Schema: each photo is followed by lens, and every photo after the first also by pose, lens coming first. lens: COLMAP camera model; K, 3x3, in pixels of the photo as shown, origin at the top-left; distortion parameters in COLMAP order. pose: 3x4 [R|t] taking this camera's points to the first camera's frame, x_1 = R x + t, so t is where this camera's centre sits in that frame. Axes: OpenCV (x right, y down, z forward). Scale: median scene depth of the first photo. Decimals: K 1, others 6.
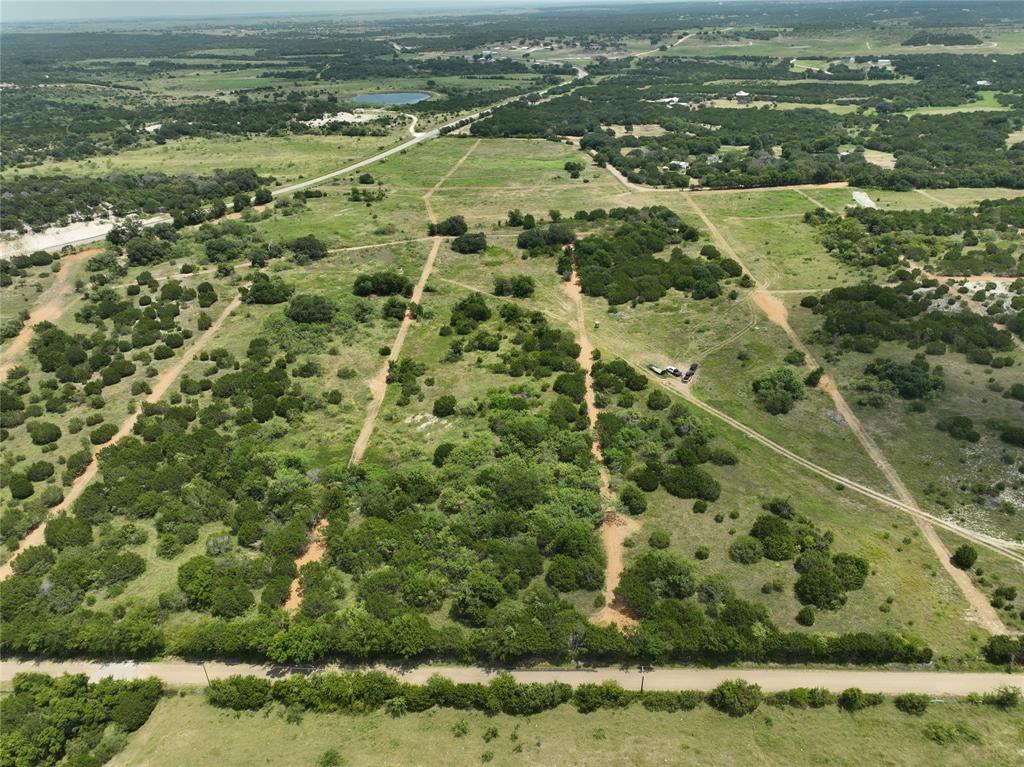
lens RADIAL K [[717.6, 0, 513.7], [0, 717.6, 389.9], [0, 0, 1]] dist [-0.007337, 0.024650]
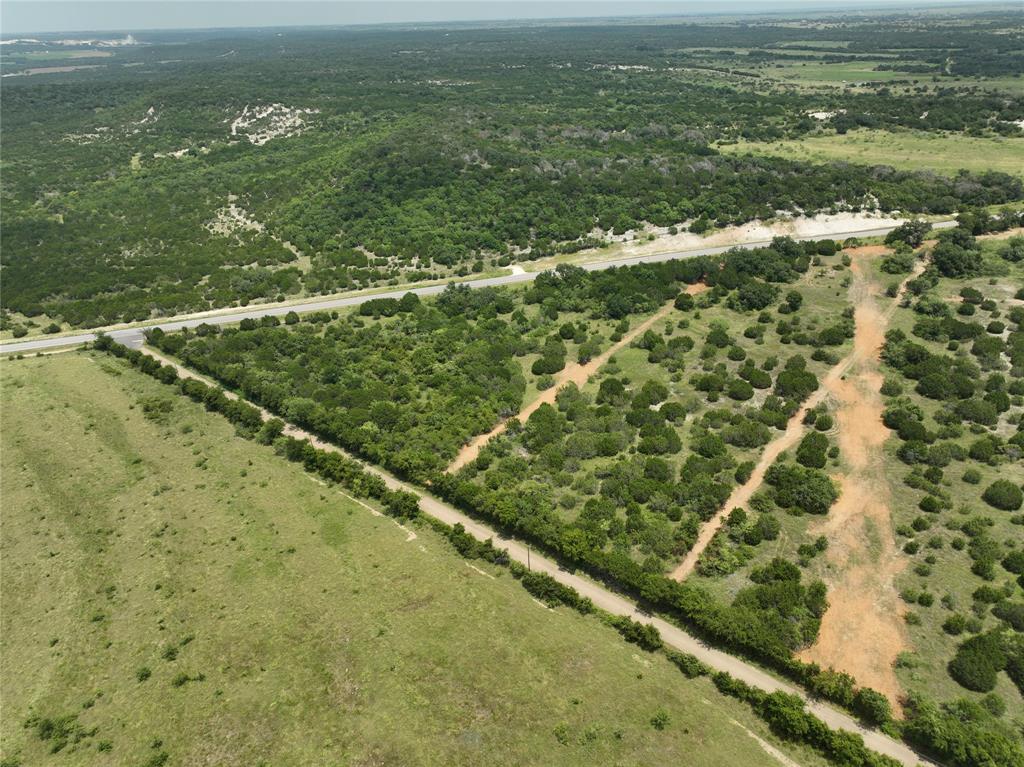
lens RADIAL K [[717.6, 0, 513.6], [0, 717.6, 383.0], [0, 0, 1]] dist [-0.007337, 0.024650]
pose [[0.795740, 0.283568, -0.535152, -0.327077], [-0.285162, 0.954965, 0.082001, 0.015431], [0.534304, 0.087353, 0.840767, 0.025900]]
